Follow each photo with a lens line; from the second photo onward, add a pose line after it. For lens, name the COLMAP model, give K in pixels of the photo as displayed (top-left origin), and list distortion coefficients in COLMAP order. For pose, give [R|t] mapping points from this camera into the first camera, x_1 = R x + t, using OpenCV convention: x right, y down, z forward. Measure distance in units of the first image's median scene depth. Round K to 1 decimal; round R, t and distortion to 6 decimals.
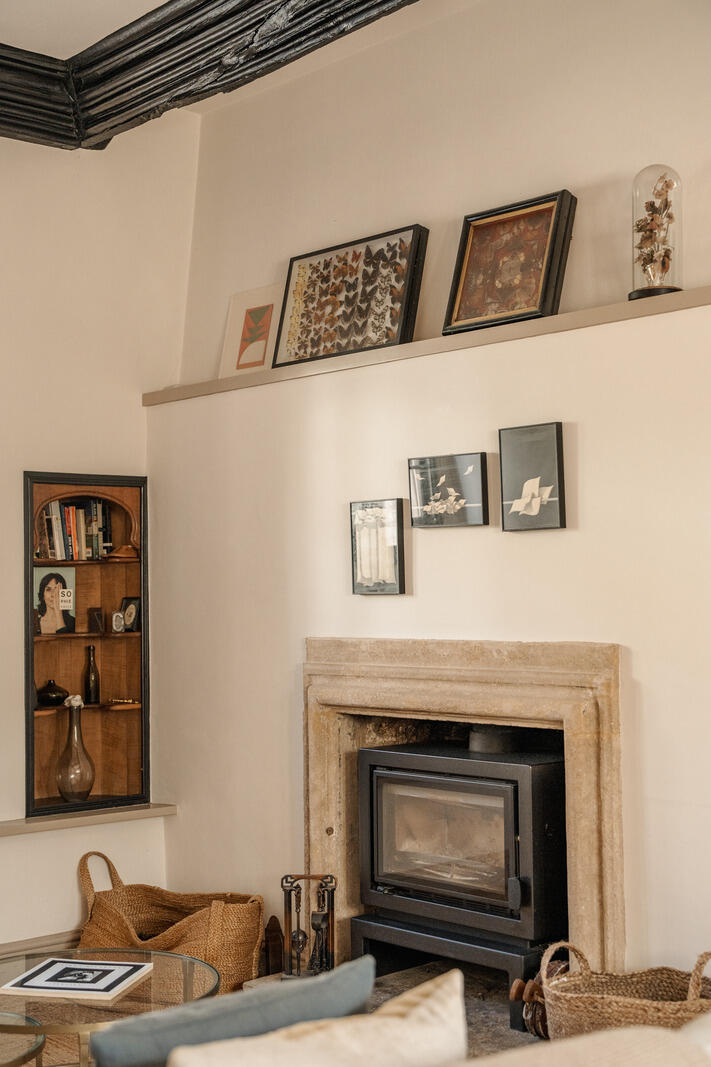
lens RADIAL K [[1454.4, 0, 355.2], [0, 1454.4, 539.6], [0, 0, 1]] dist [0.010661, 0.000000]
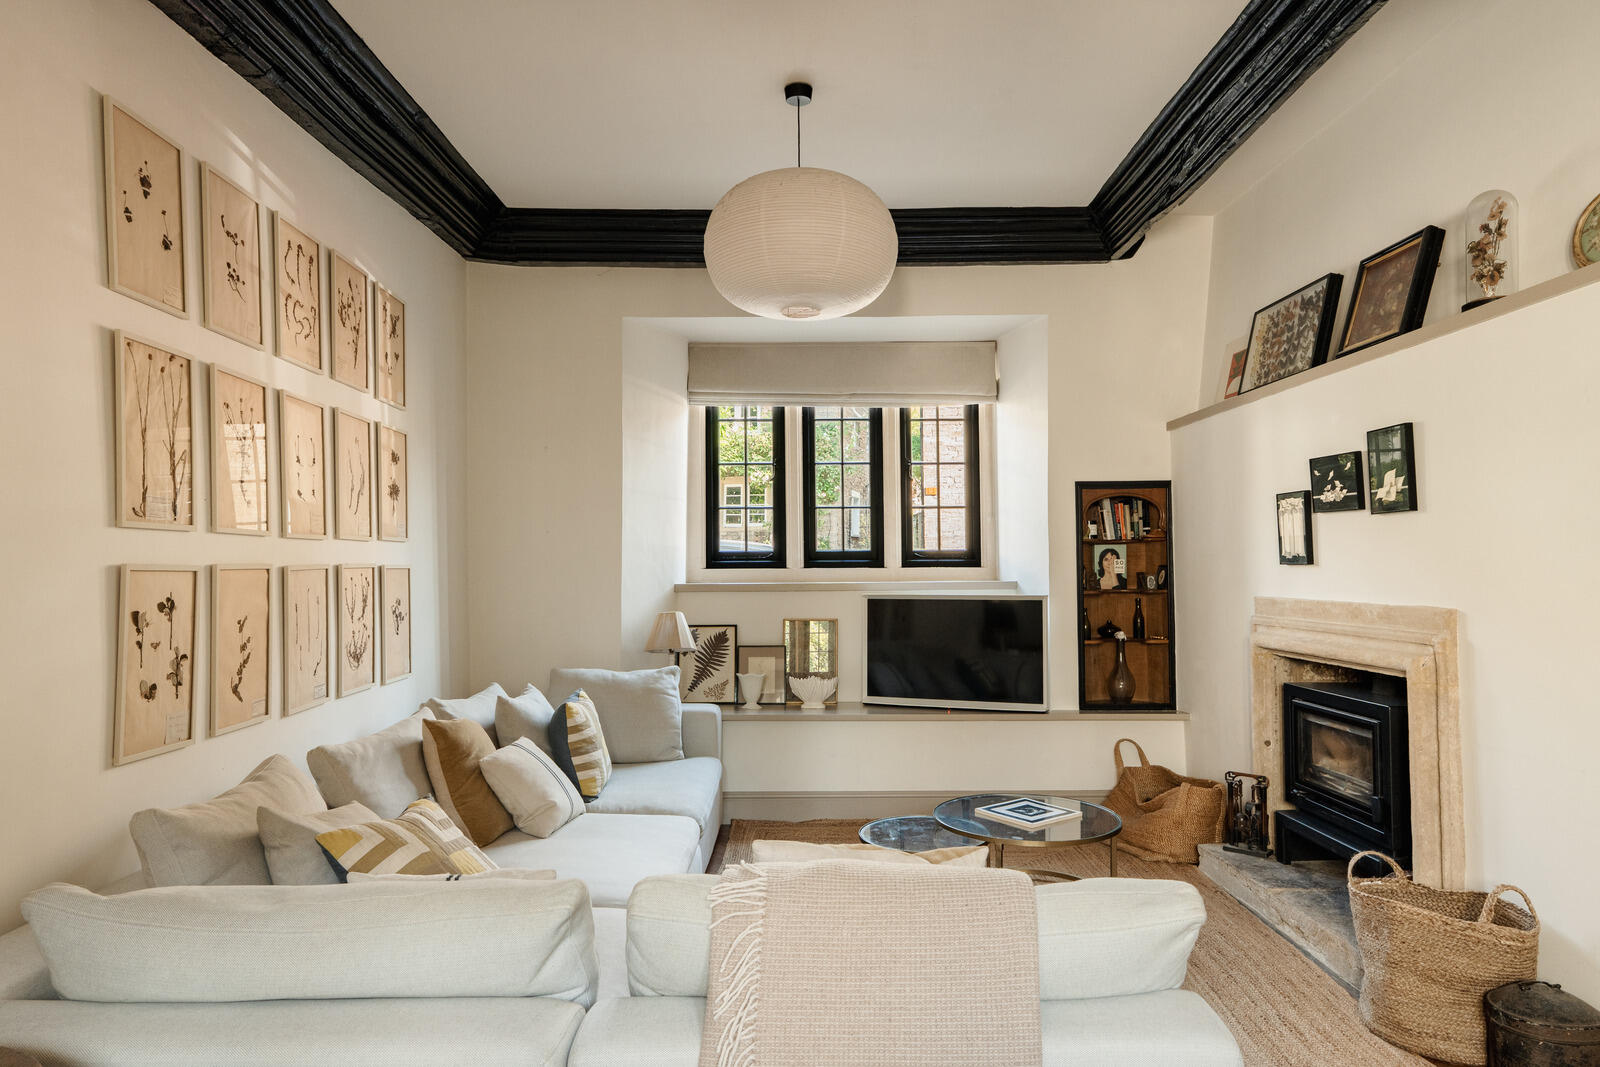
lens RADIAL K [[974.8, 0, 799.0], [0, 974.8, 524.9], [0, 0, 1]] dist [0.002764, 0.002521]
pose [[0.749532, -0.018860, -0.661700, 0.254404], [0.019683, 0.999787, -0.006201, -0.001122], [0.661676, -0.008377, 0.749743, 0.054327]]
